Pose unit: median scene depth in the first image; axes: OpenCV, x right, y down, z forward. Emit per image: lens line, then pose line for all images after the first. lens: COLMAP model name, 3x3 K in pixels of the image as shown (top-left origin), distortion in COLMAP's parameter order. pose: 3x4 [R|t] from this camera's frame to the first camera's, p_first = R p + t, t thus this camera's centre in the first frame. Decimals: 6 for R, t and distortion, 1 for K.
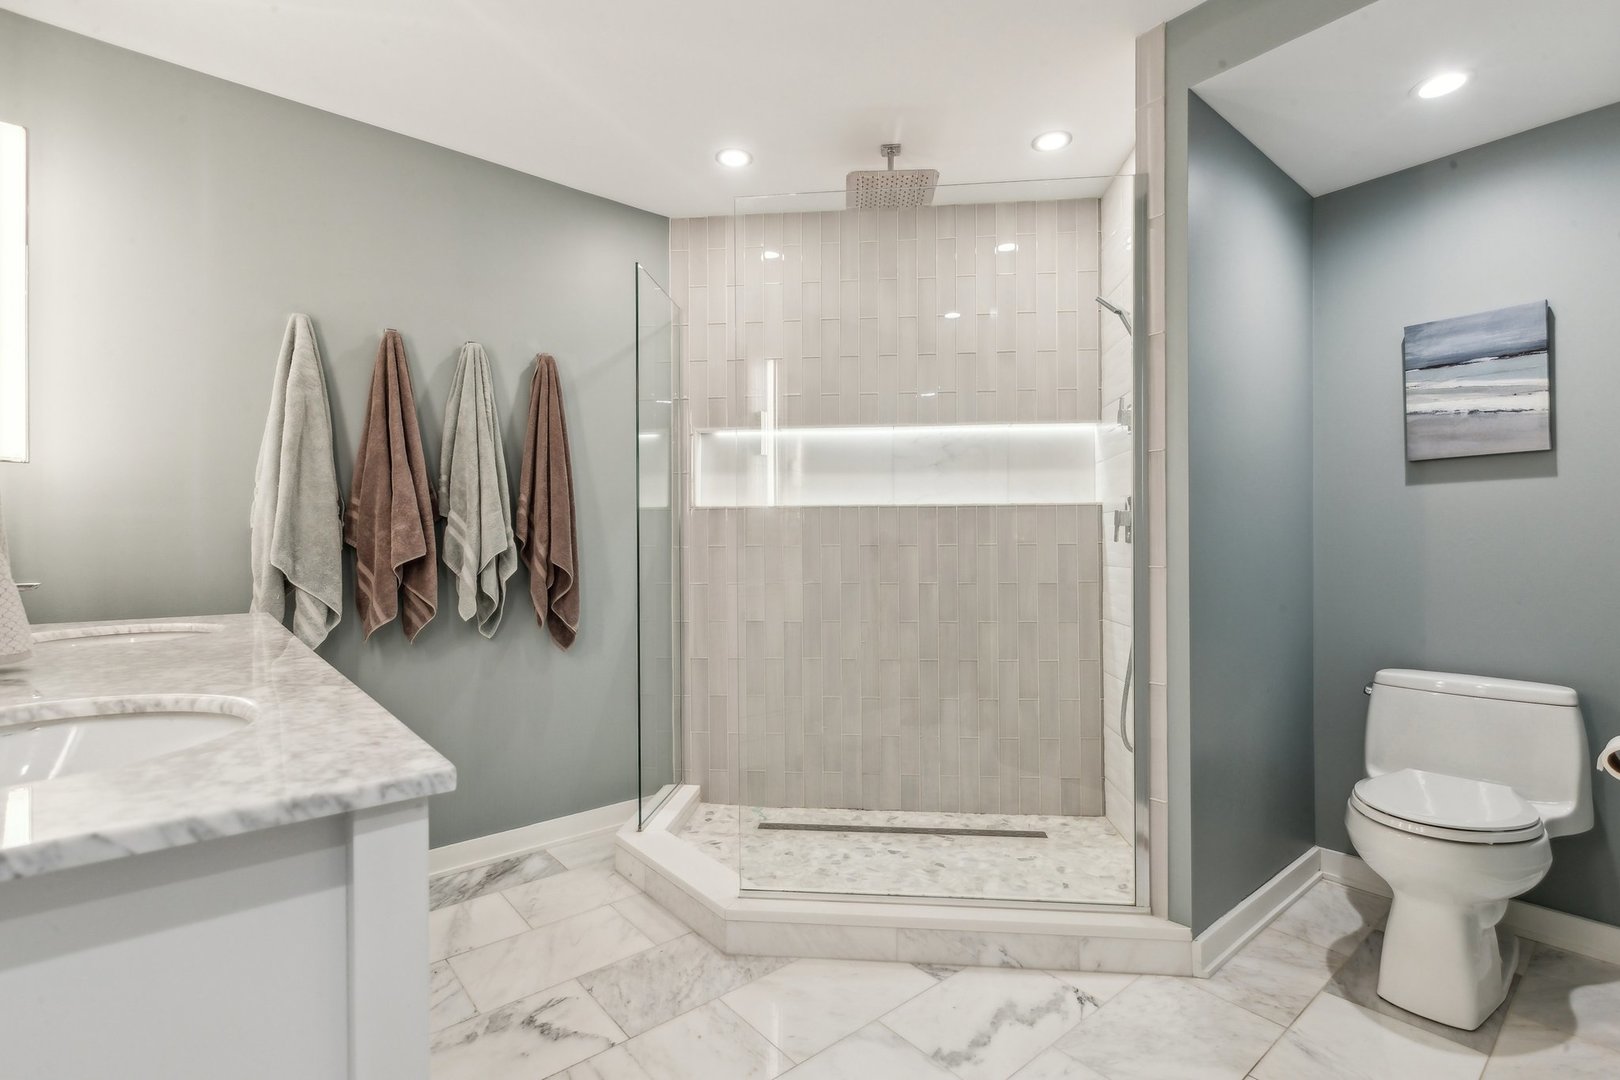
lens RADIAL K [[740.3, 0, 831.7], [0, 740.3, 544.6], [0, 0, 1]] dist [0.008060, -0.004044]
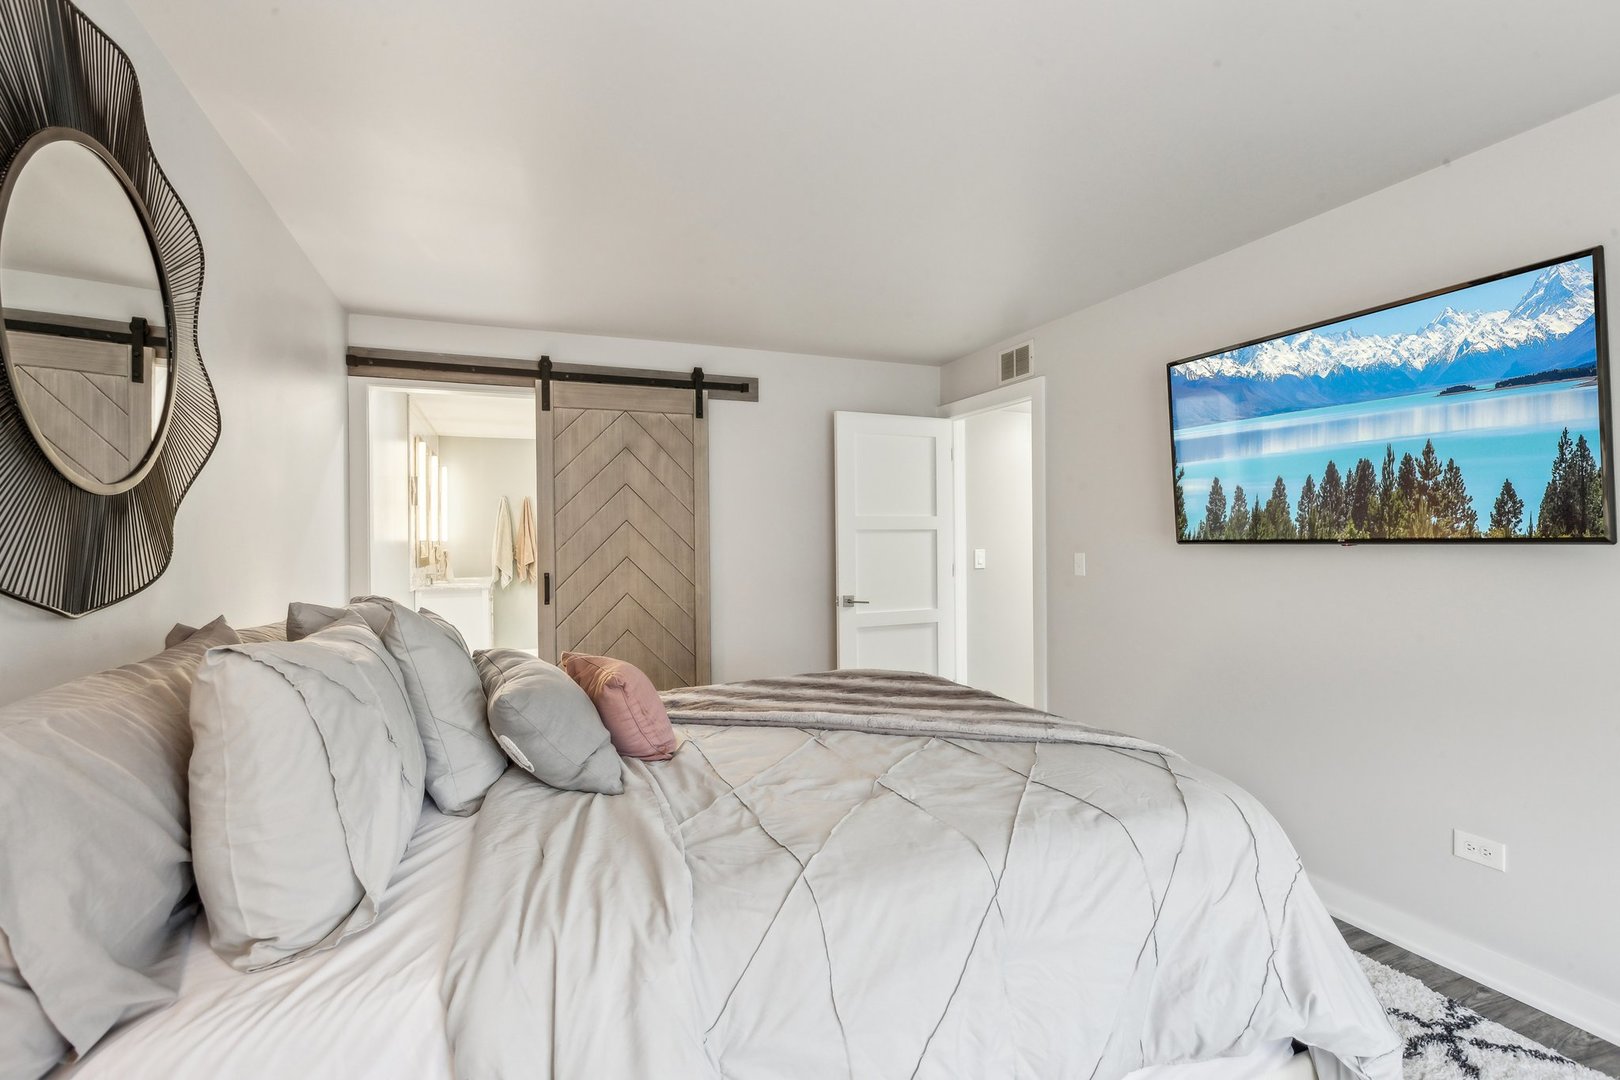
lens RADIAL K [[740.3, 0, 811.2], [0, 740.3, 538.1], [0, 0, 1]] dist [0.008060, -0.004044]
pose [[0.949923, -0.000958, -0.312484, 1.694858], [0.001302, 0.999999, 0.000891, -0.091677], [0.312483, -0.001253, 0.949923, -1.811145]]
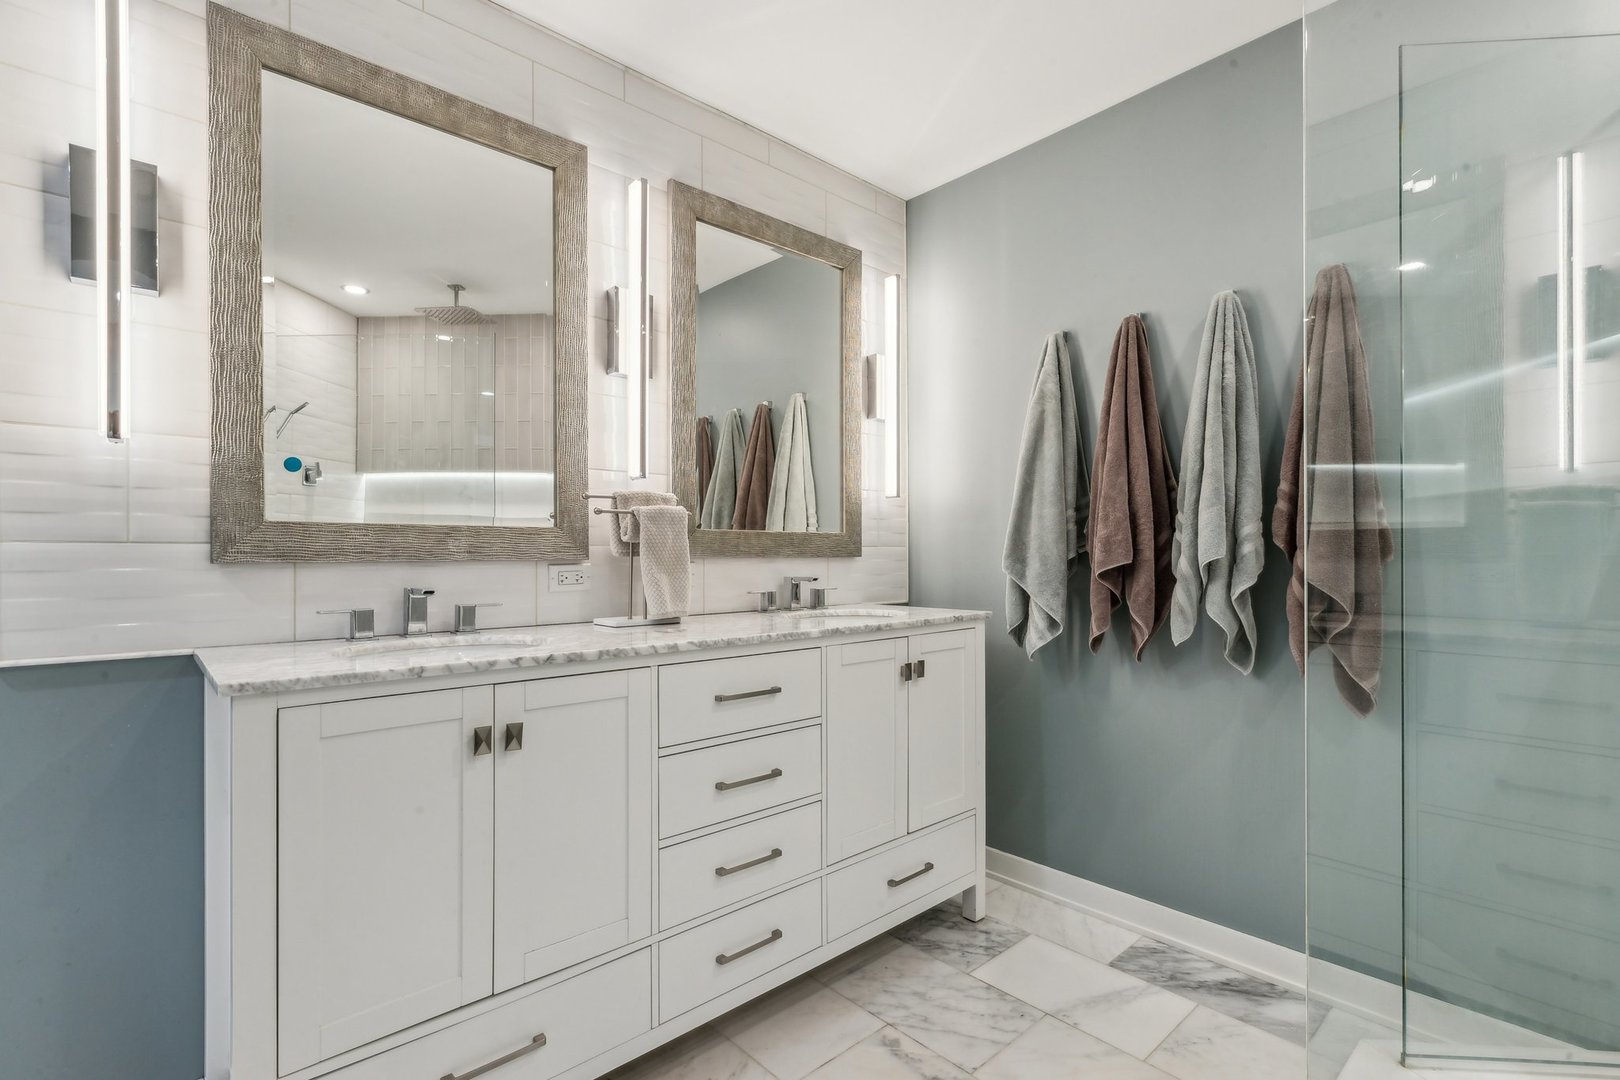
lens RADIAL K [[740.3, 0, 793.0], [0, 740.3, 564.1], [0, 0, 1]] dist [0.008060, -0.004044]
pose [[0.014311, 0.017500, -0.999744, 0.295018], [0.006179, 0.999826, 0.017590, -0.001816], [0.999878, -0.006429, 0.014201, 0.558303]]
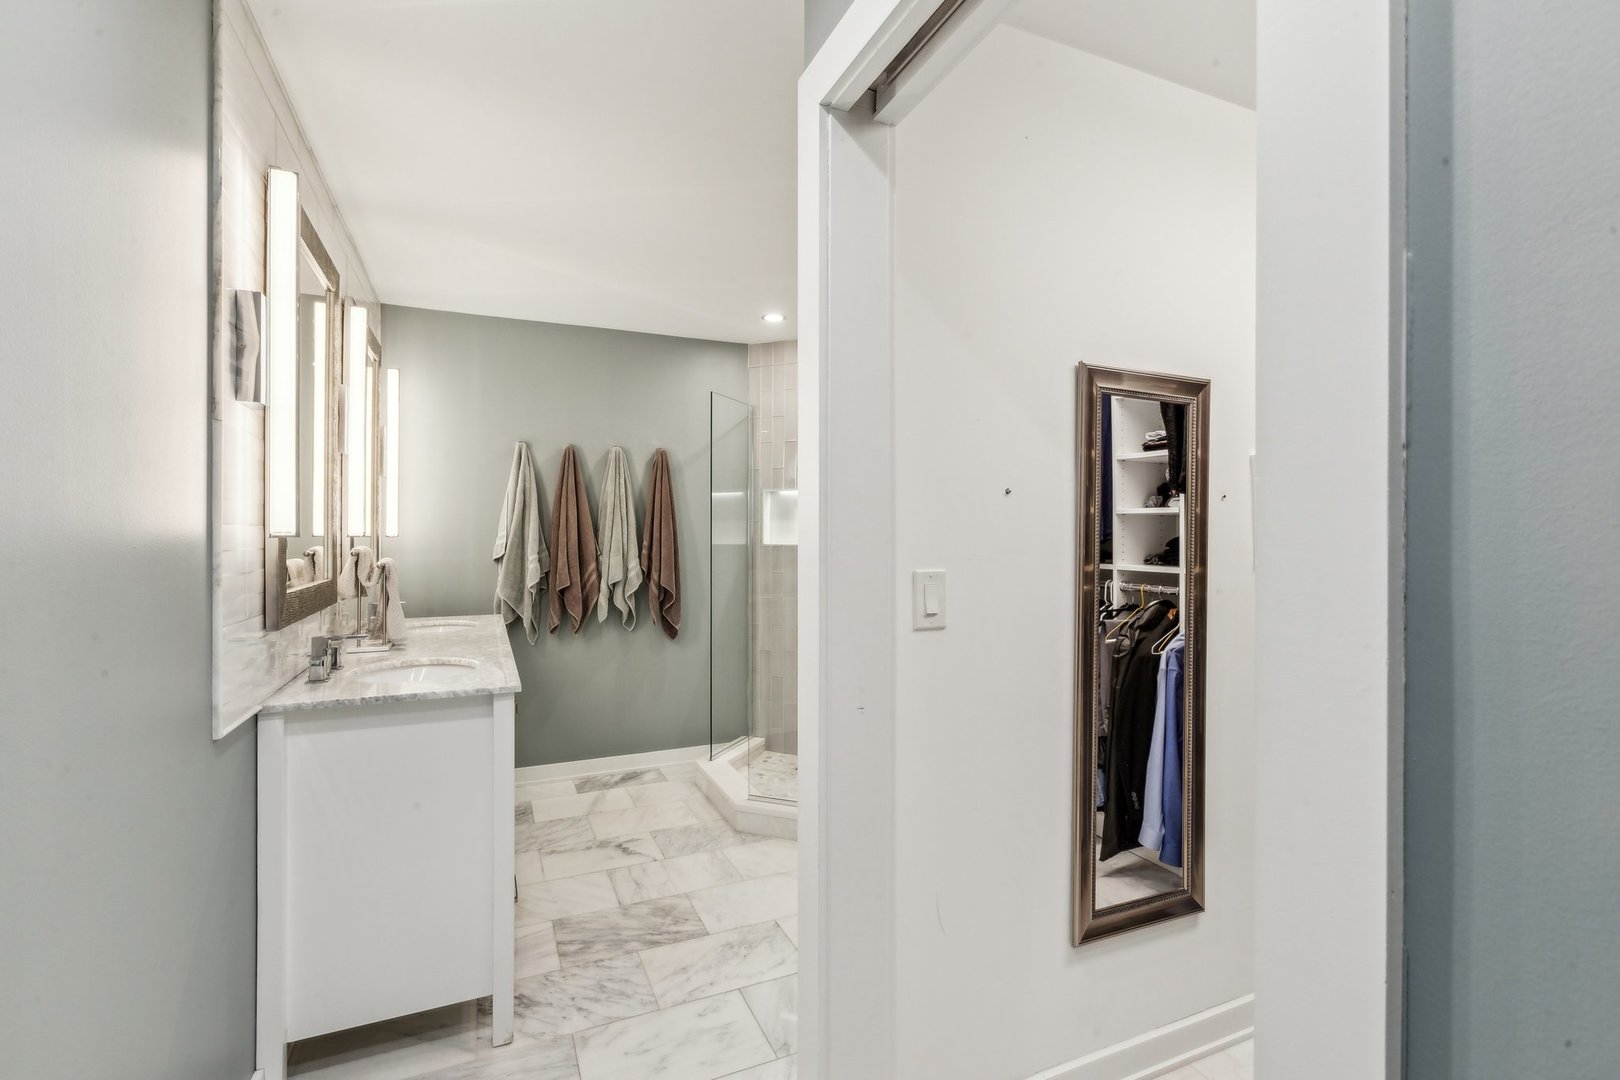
lens RADIAL K [[740.3, 0, 832.1], [0, 740.3, 537.3], [0, 0, 1]] dist [0.008060, -0.004044]
pose [[0.963984, 0.012586, -0.265661, 0.403439], [-0.010879, 0.999910, 0.007896, -0.095624], [0.265737, -0.004722, 0.964034, -0.431975]]
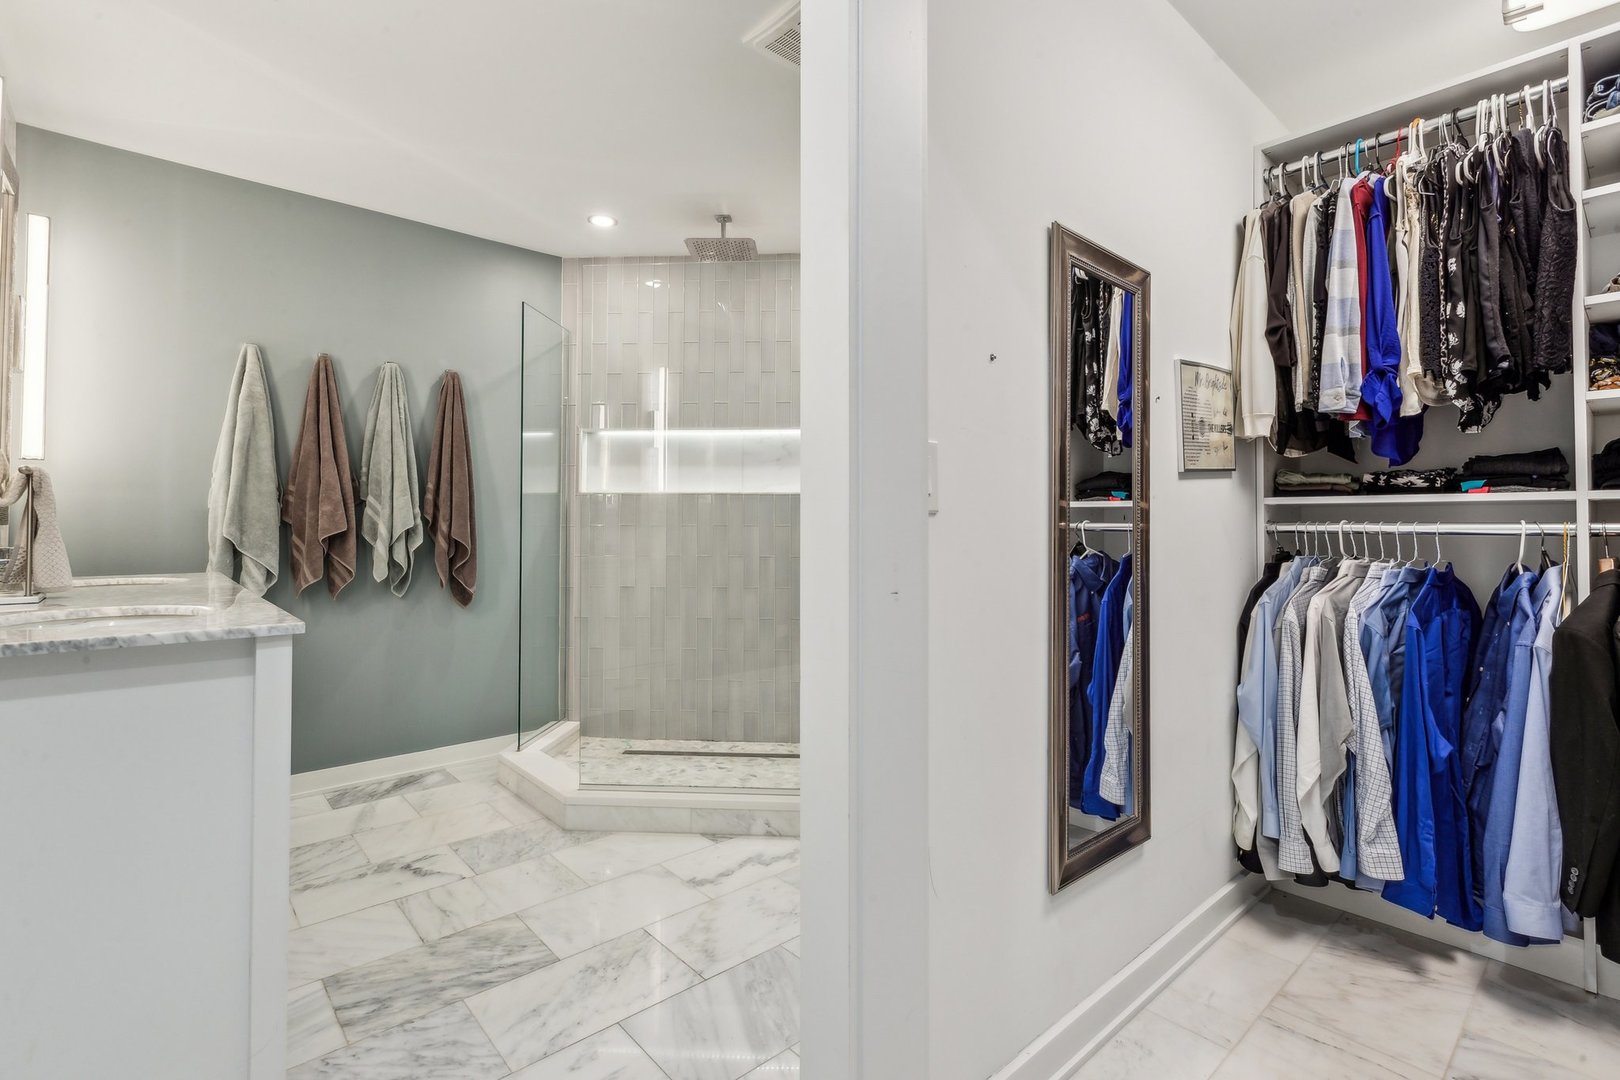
lens RADIAL K [[740.3, 0, 824.8], [0, 740.3, 514.2], [0, 0, 1]] dist [0.008060, -0.004044]
pose [[0.999416, 0.010120, 0.032647, 0.226692], [-0.009603, 0.999826, -0.015966, -0.001320], [-0.032803, 0.015644, 0.999339, -0.297753]]
